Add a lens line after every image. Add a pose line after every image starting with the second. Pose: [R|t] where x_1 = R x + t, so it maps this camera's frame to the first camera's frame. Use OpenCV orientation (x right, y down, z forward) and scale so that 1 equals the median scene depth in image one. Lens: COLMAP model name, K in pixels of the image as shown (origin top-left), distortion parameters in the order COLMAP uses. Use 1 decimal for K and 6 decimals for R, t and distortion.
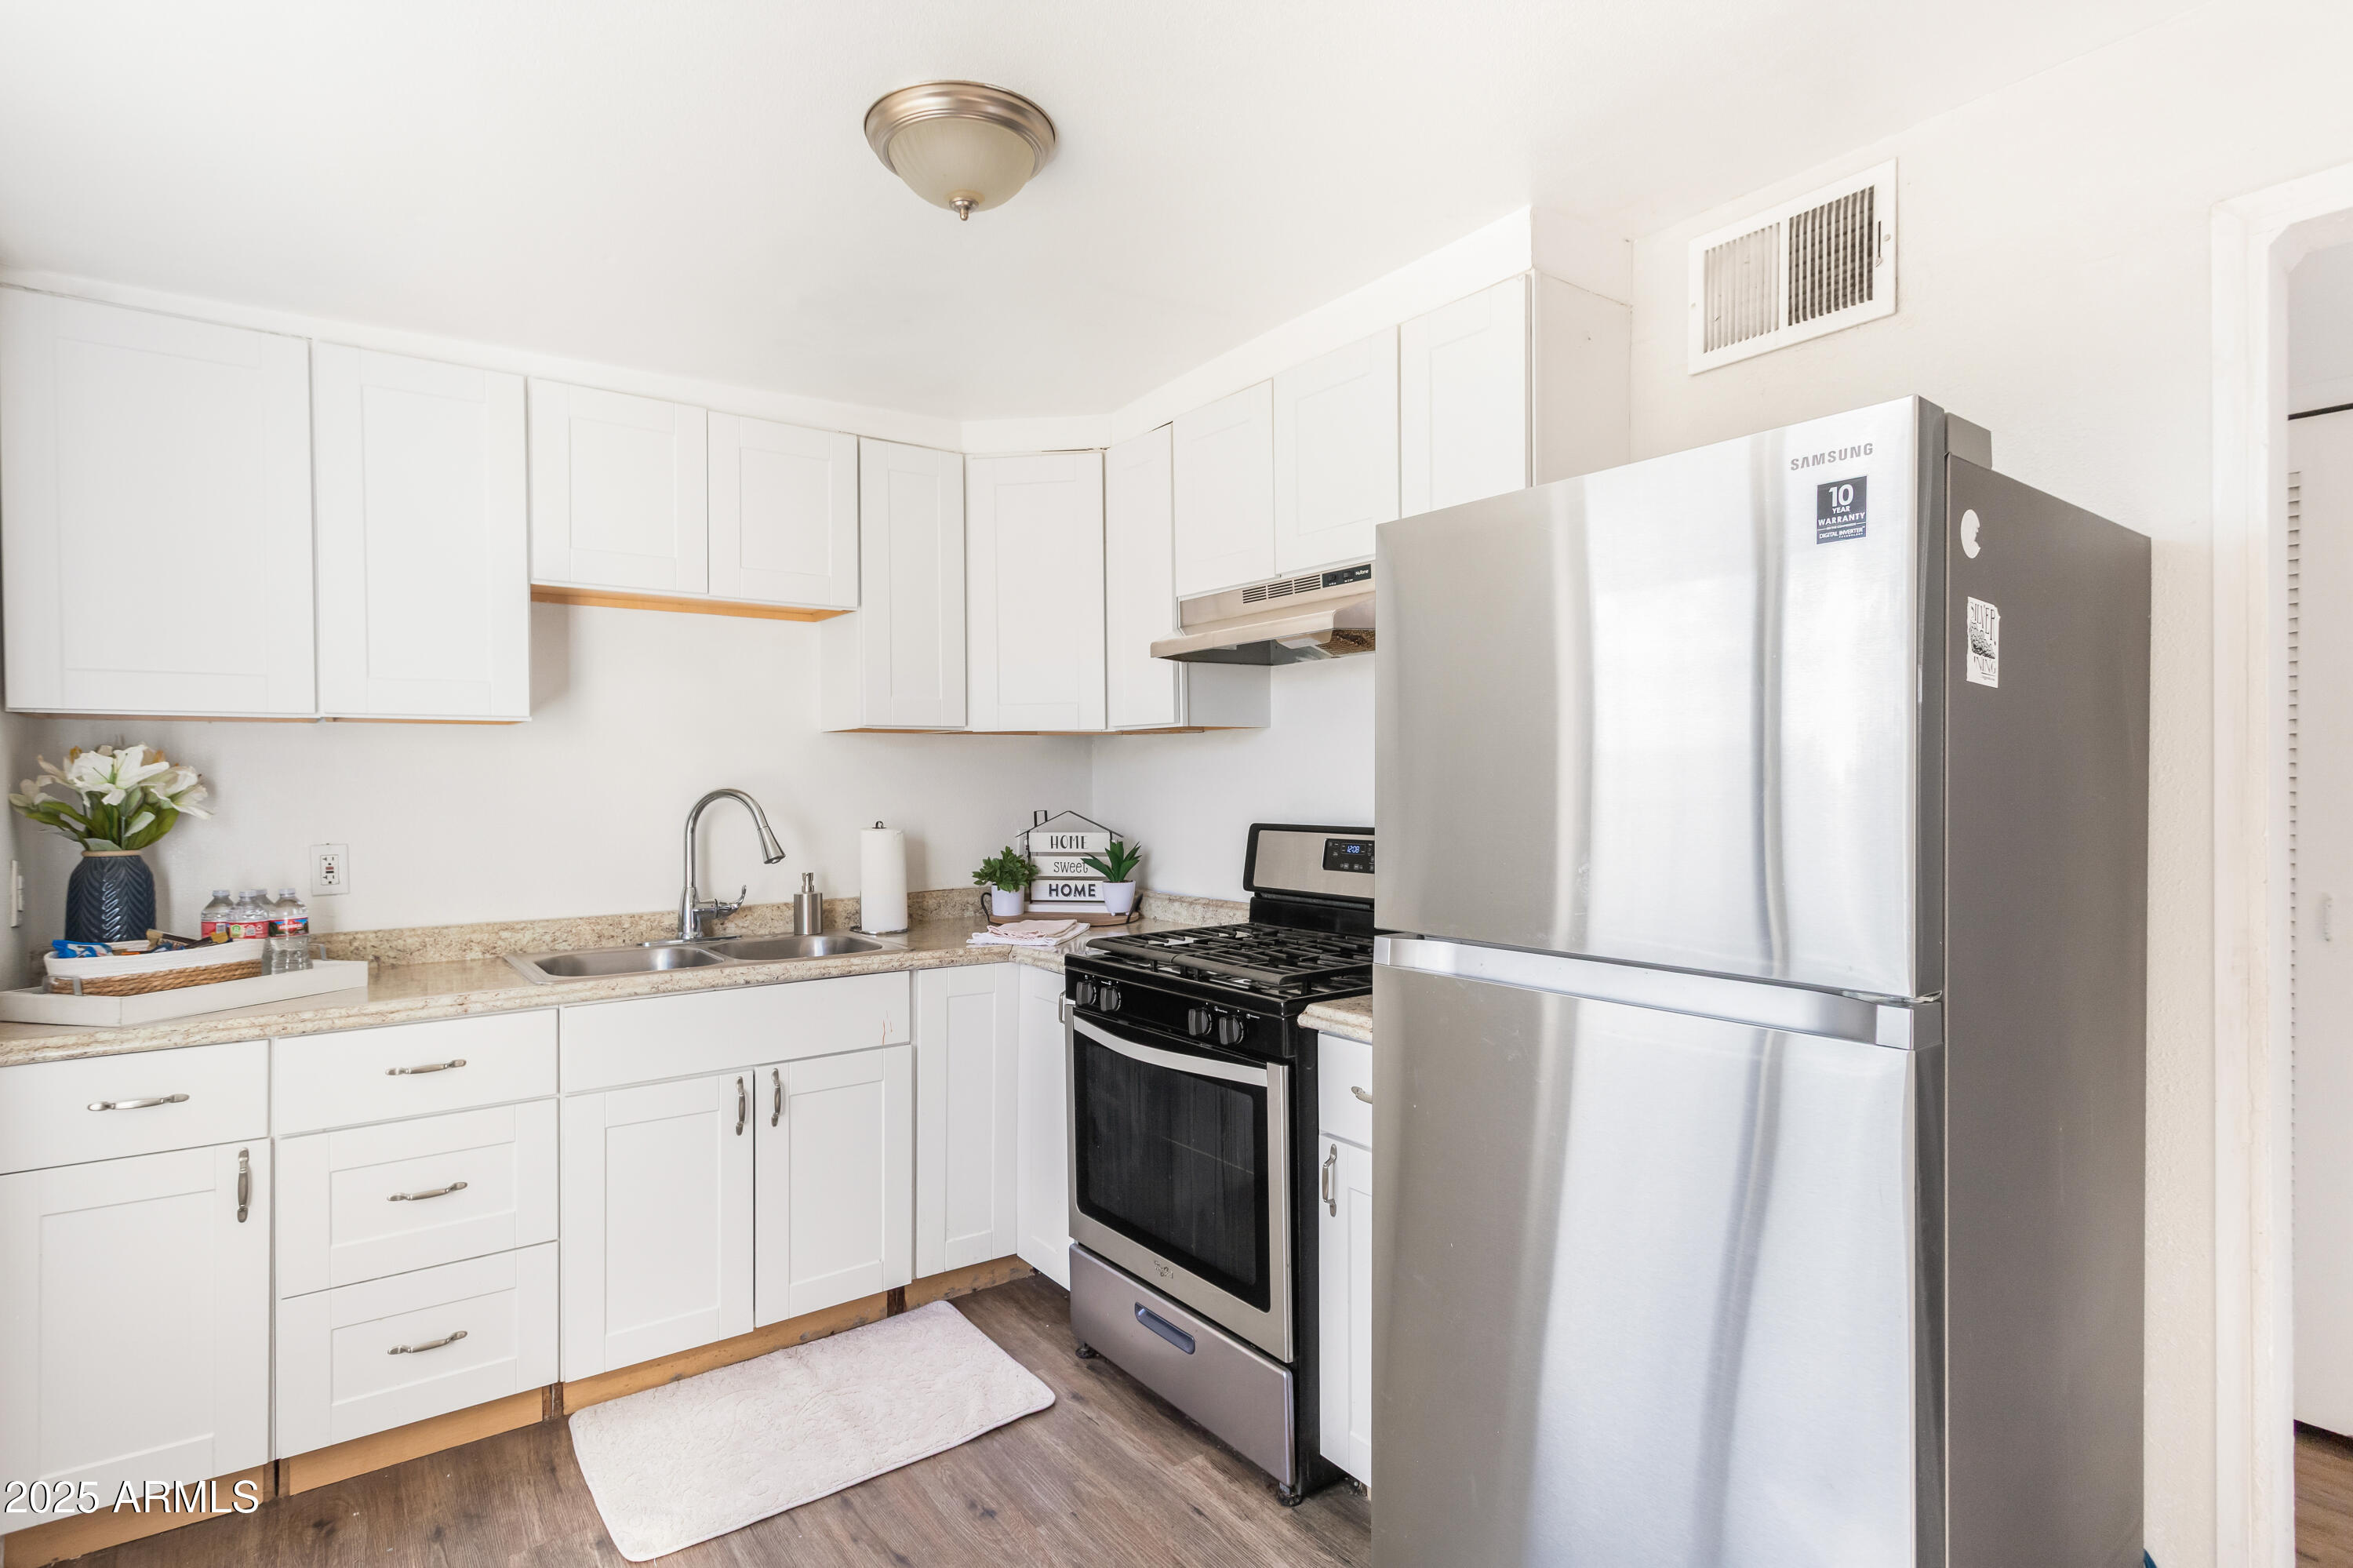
lens RADIAL K [[1171.4, 0, 1174.0], [0, 1171.4, 802.0], [0, 0, 1]] dist [0.021393, -0.000565]
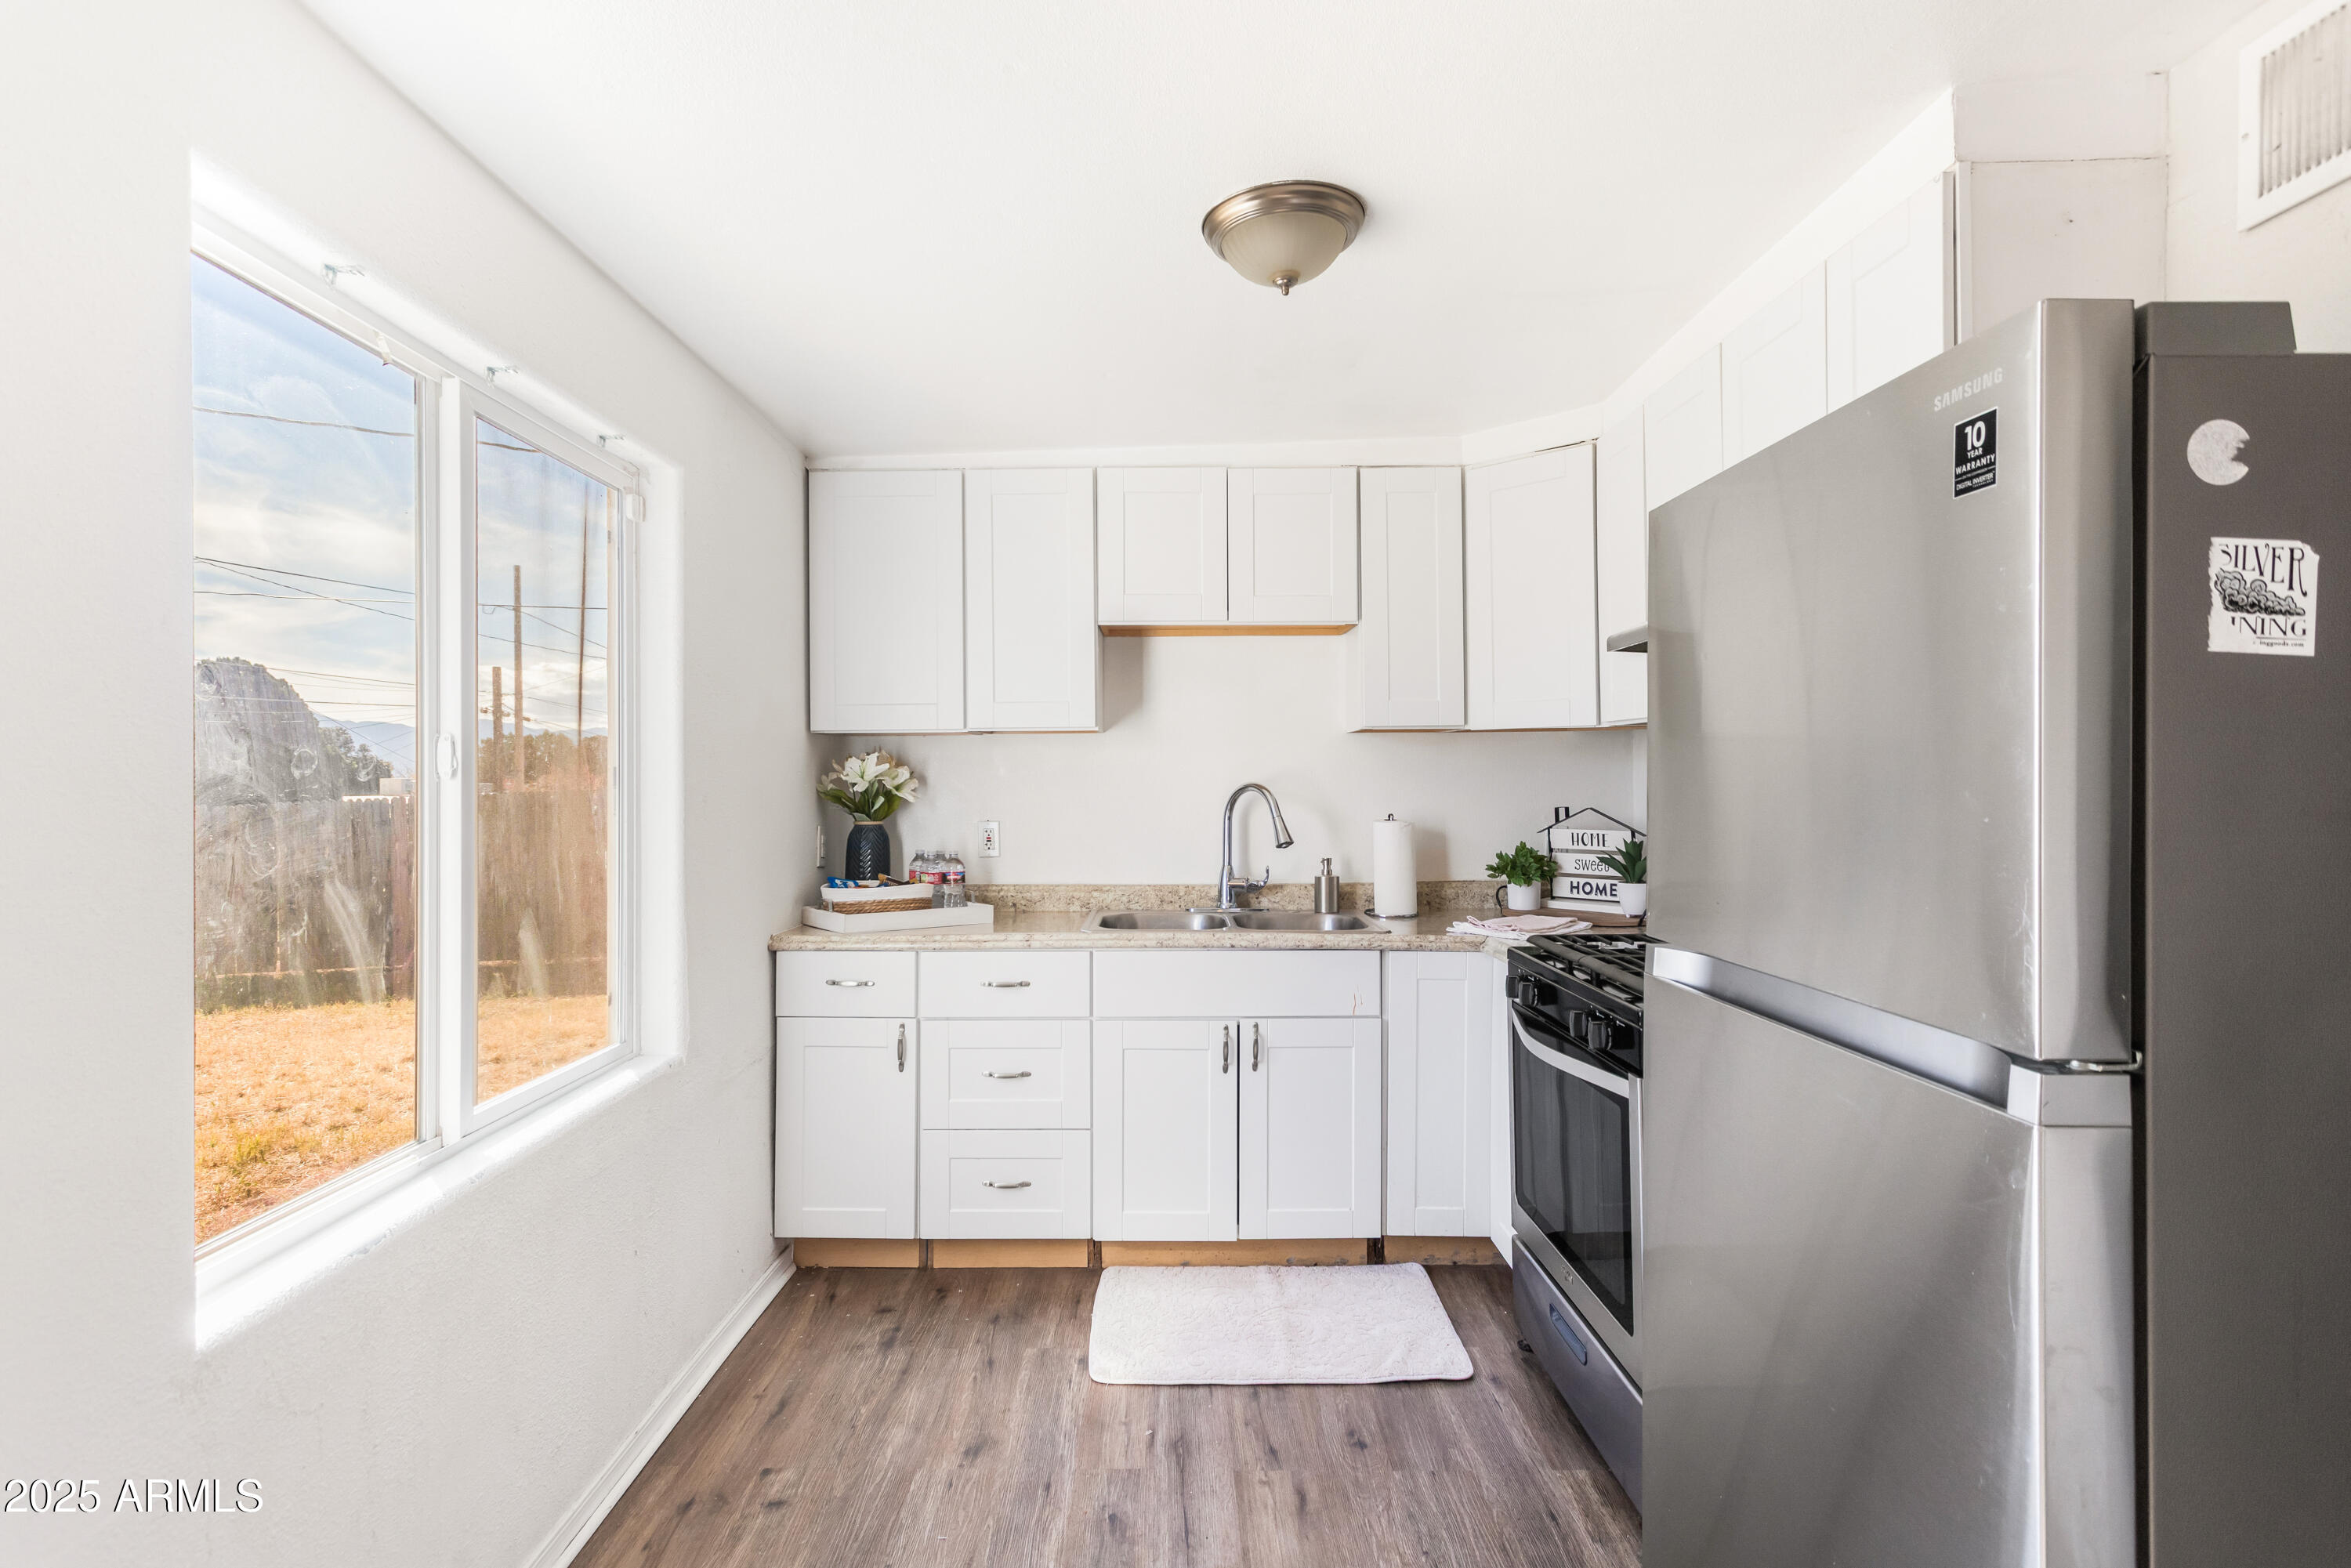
lens RADIAL K [[1165.1, 0, 1180.3], [0, 1165.1, 788.7], [0, 0, 1]] dist [0.026535, 0.000358]
pose [[0.813362, 0.008949, -0.581689, 0.293702], [-0.012577, 0.999918, -0.002202, -0.002792], [0.581622, 0.009107, 0.813408, 0.006678]]
